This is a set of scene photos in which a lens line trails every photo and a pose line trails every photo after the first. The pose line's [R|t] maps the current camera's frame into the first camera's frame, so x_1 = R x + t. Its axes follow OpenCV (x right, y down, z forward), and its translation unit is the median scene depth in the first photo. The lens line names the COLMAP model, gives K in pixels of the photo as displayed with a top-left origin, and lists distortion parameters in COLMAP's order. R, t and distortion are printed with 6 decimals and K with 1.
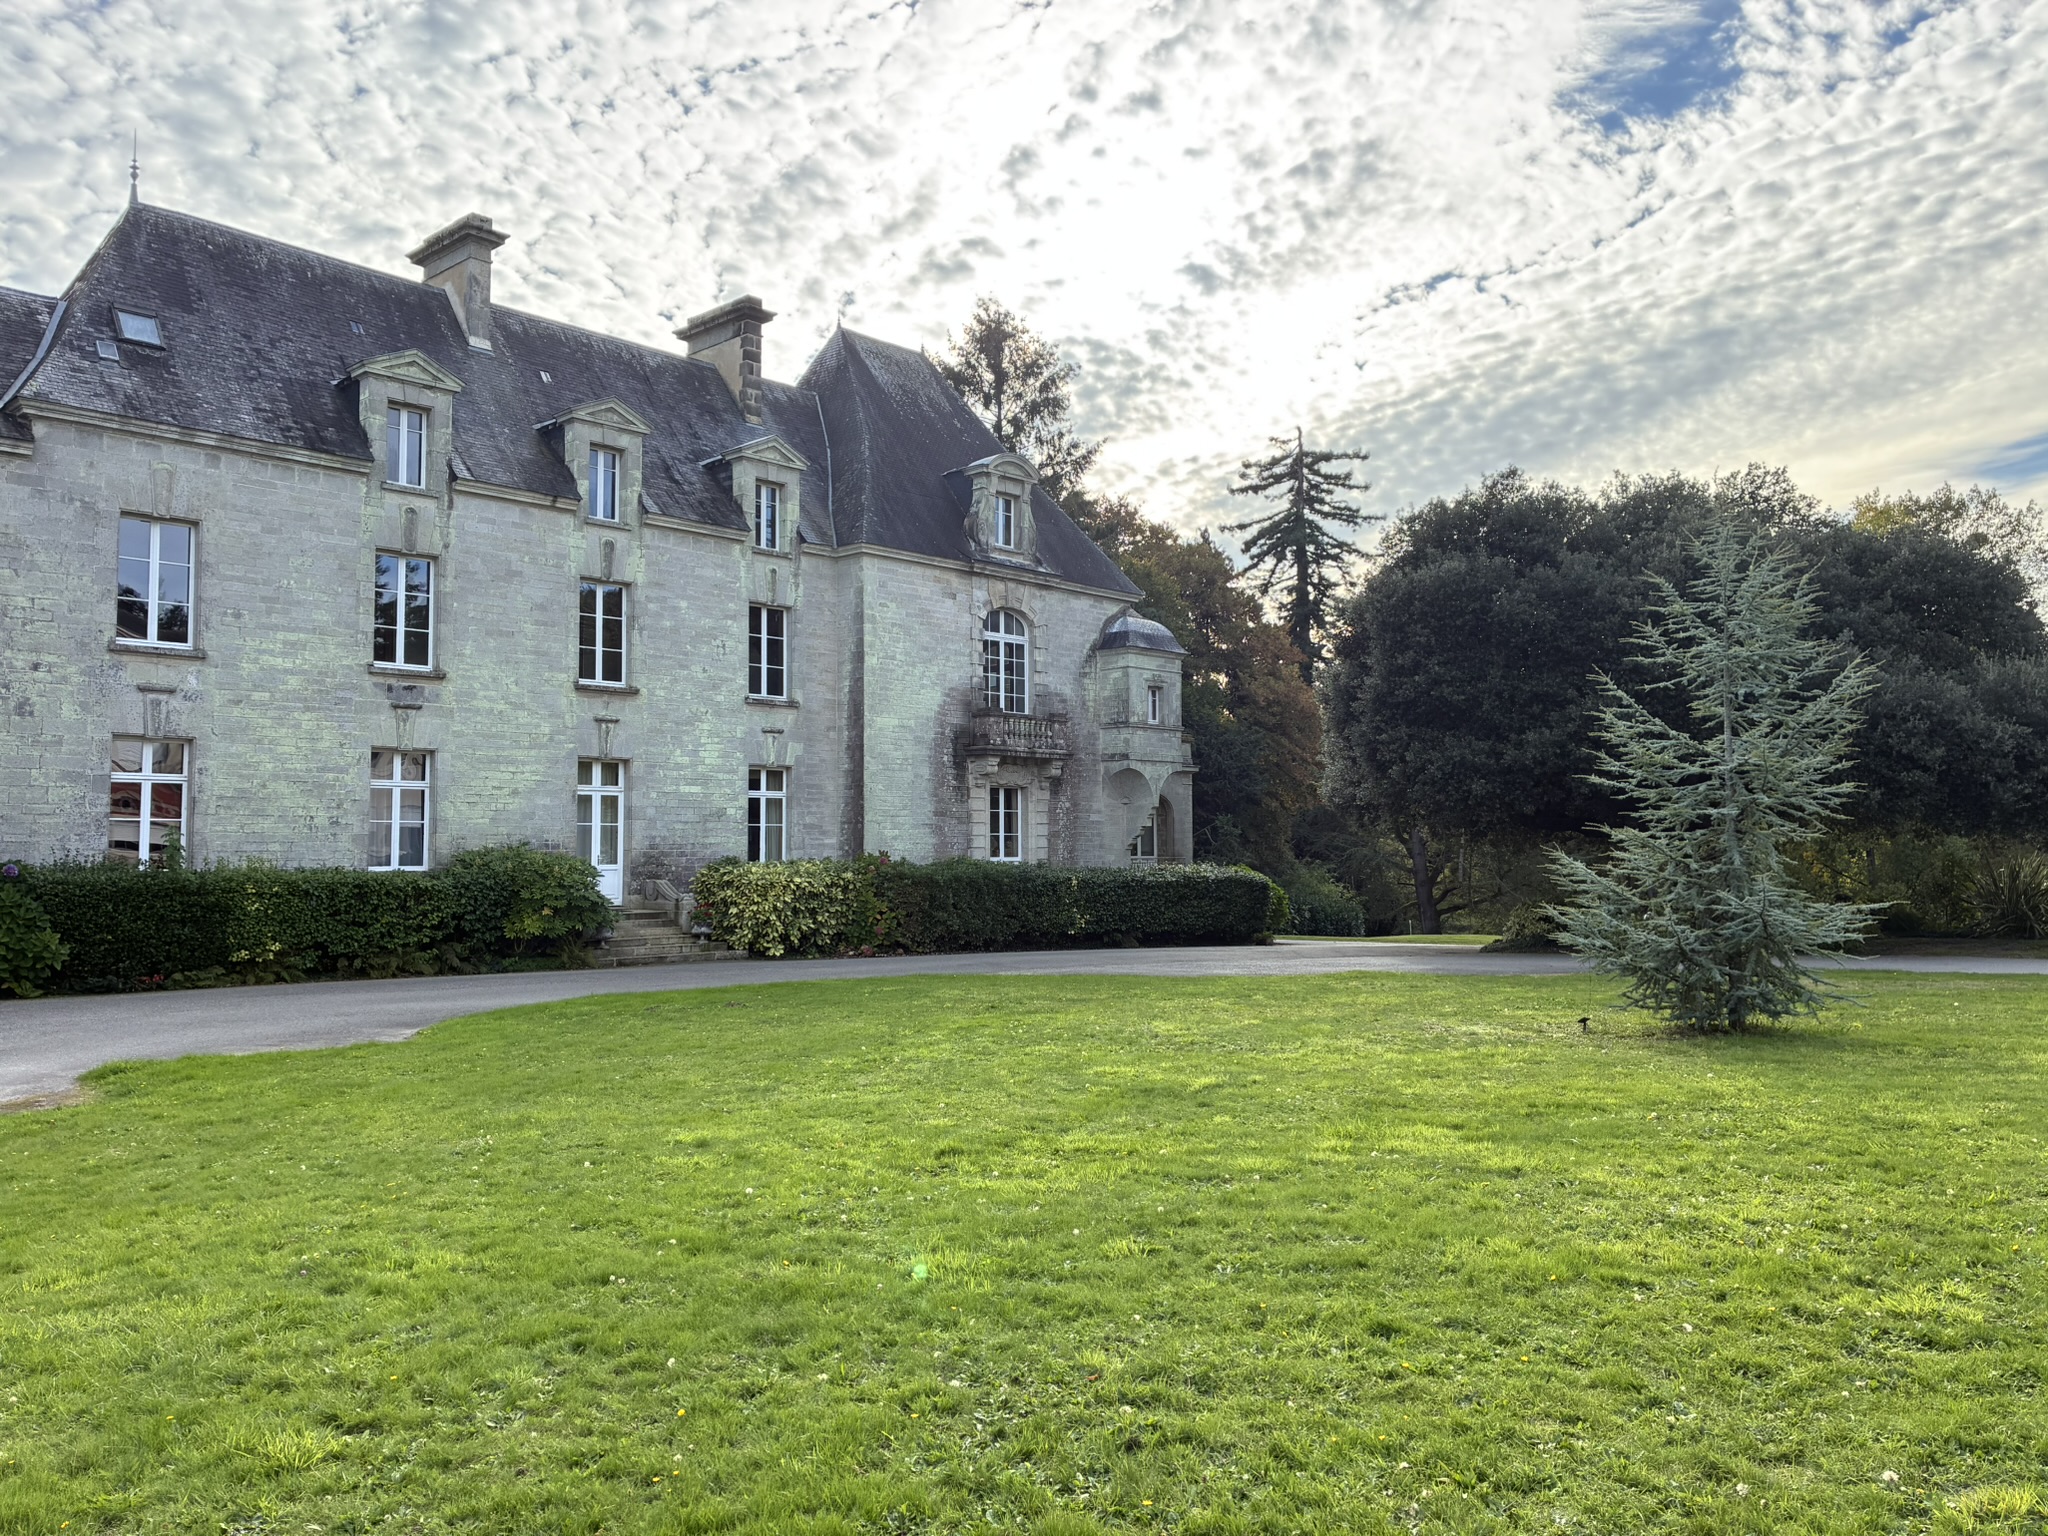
lens RADIAL K [[1554.6, 0, 1024.9], [0, 1554.6, 775.0], [0, 0, 1]] dist [0.038125, -0.015568]
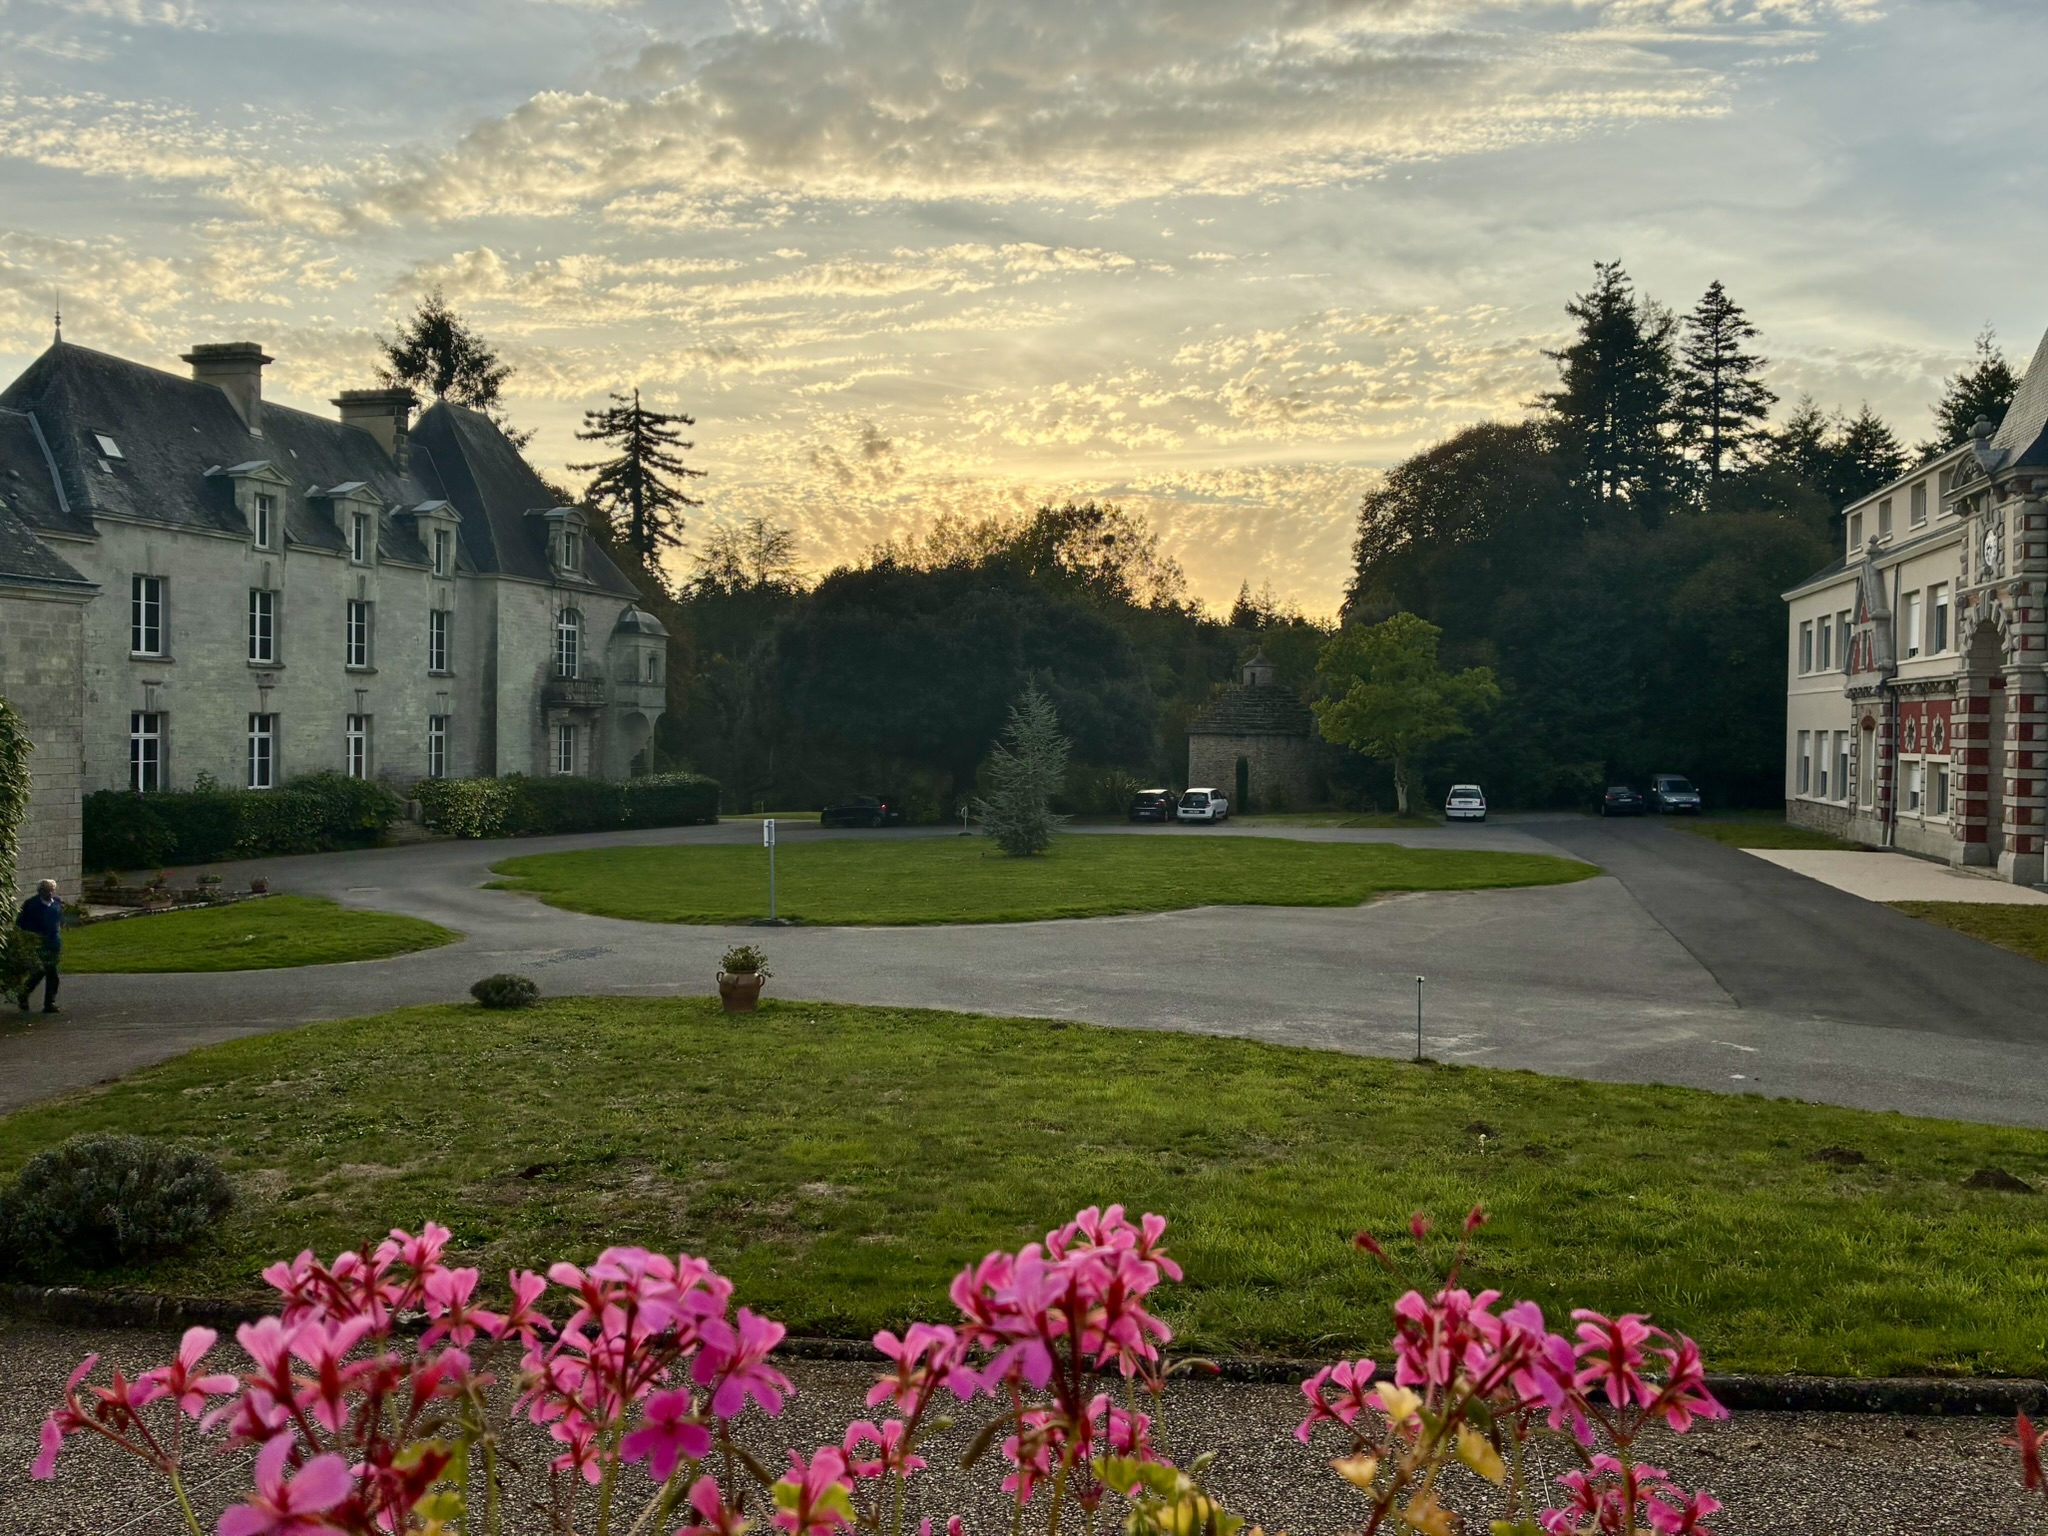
lens RADIAL K [[1554.6, 0, 1024.0], [0, 1554.6, 769.5], [0, 0, 1]] dist [0.038125, -0.015568]
pose [[0.879588, 0.002184, 0.475732, -0.355807], [-0.041149, 0.996591, 0.071507, -0.079377], [-0.473954, -0.082473, 0.876679, -0.584731]]
